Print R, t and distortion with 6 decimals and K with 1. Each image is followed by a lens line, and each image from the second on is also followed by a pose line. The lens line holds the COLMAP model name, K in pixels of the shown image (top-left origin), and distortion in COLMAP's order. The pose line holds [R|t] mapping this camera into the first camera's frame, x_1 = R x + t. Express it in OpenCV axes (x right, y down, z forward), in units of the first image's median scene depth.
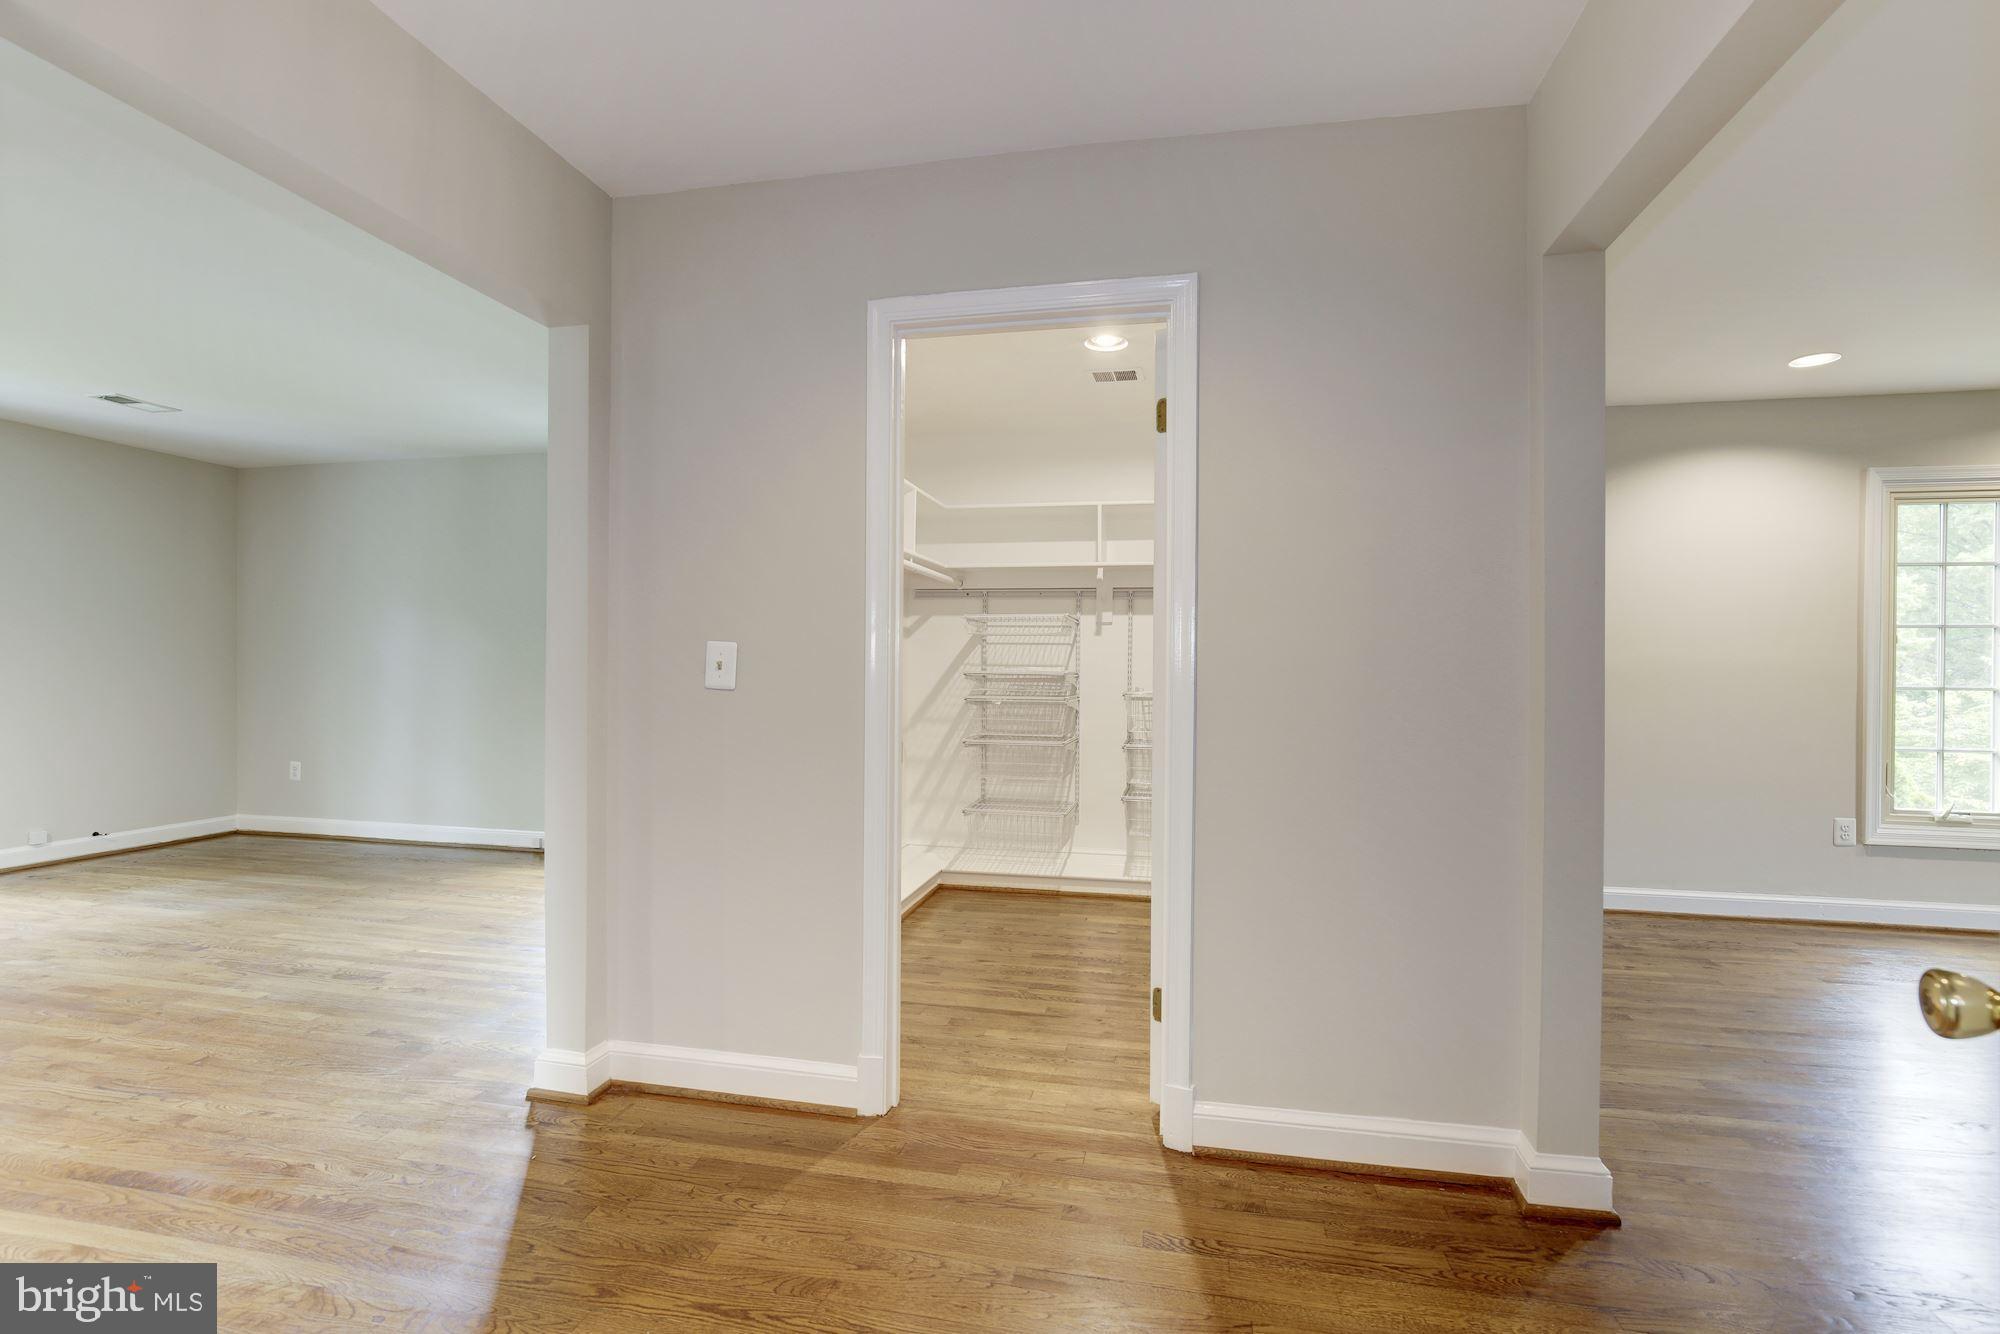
lens RADIAL K [[916.2, 0, 1008.9], [0, 916.2, 675.4], [0, 0, 1]] dist [-0.002509, 0.003462]
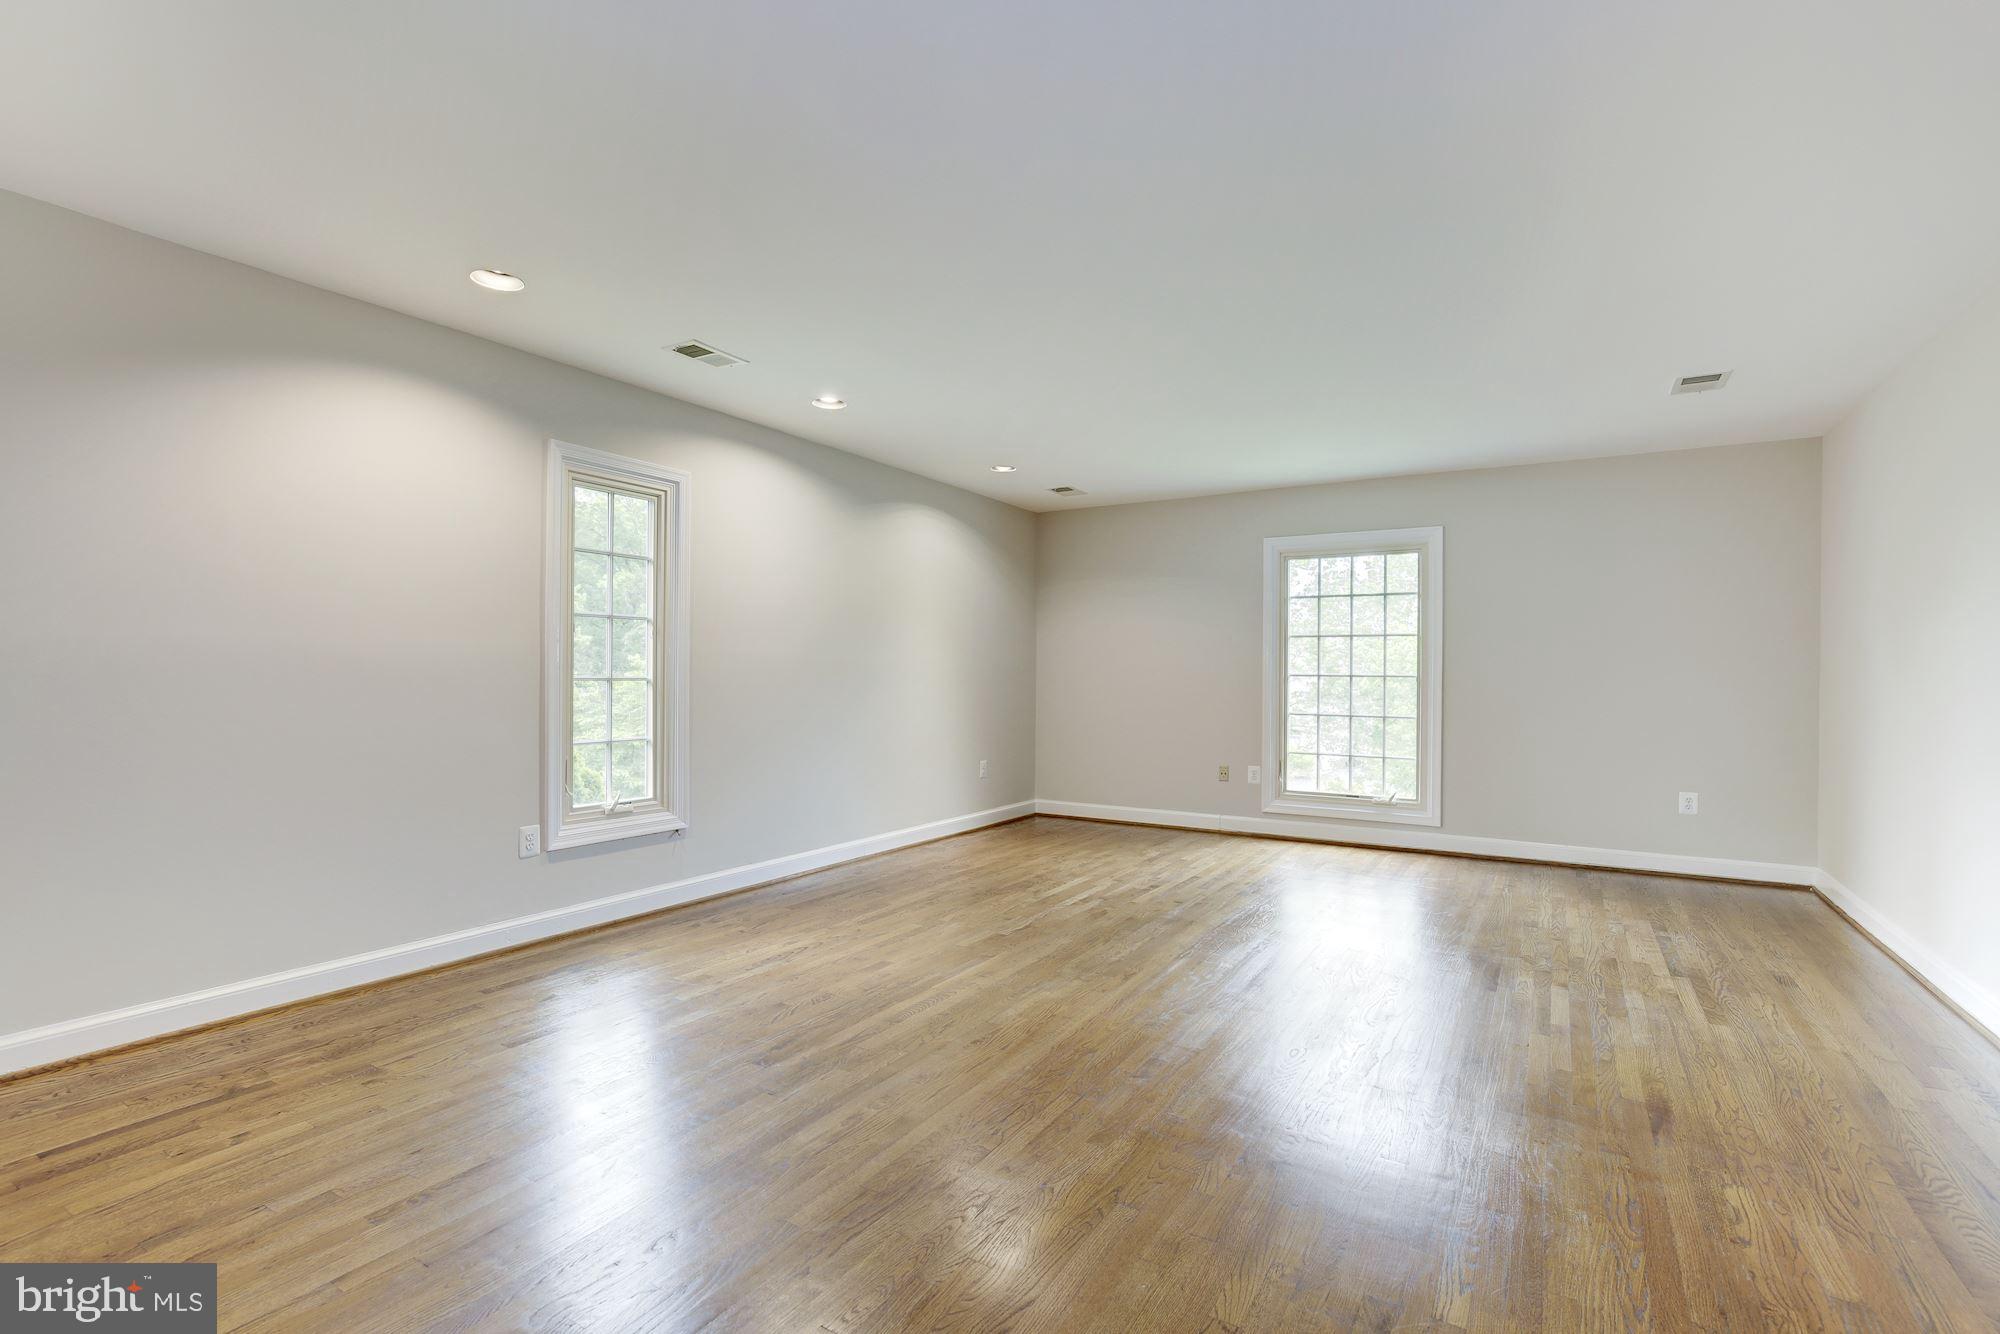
lens RADIAL K [[916.2, 0, 1008.9], [0, 916.2, 675.4], [0, 0, 1]] dist [-0.002509, 0.003462]
pose [[0.343798, -0.010172, 0.938988, 0.241465], [-0.000755, 0.999938, 0.011109, -0.001673], [-0.939043, -0.004528, 0.343769, 0.261151]]
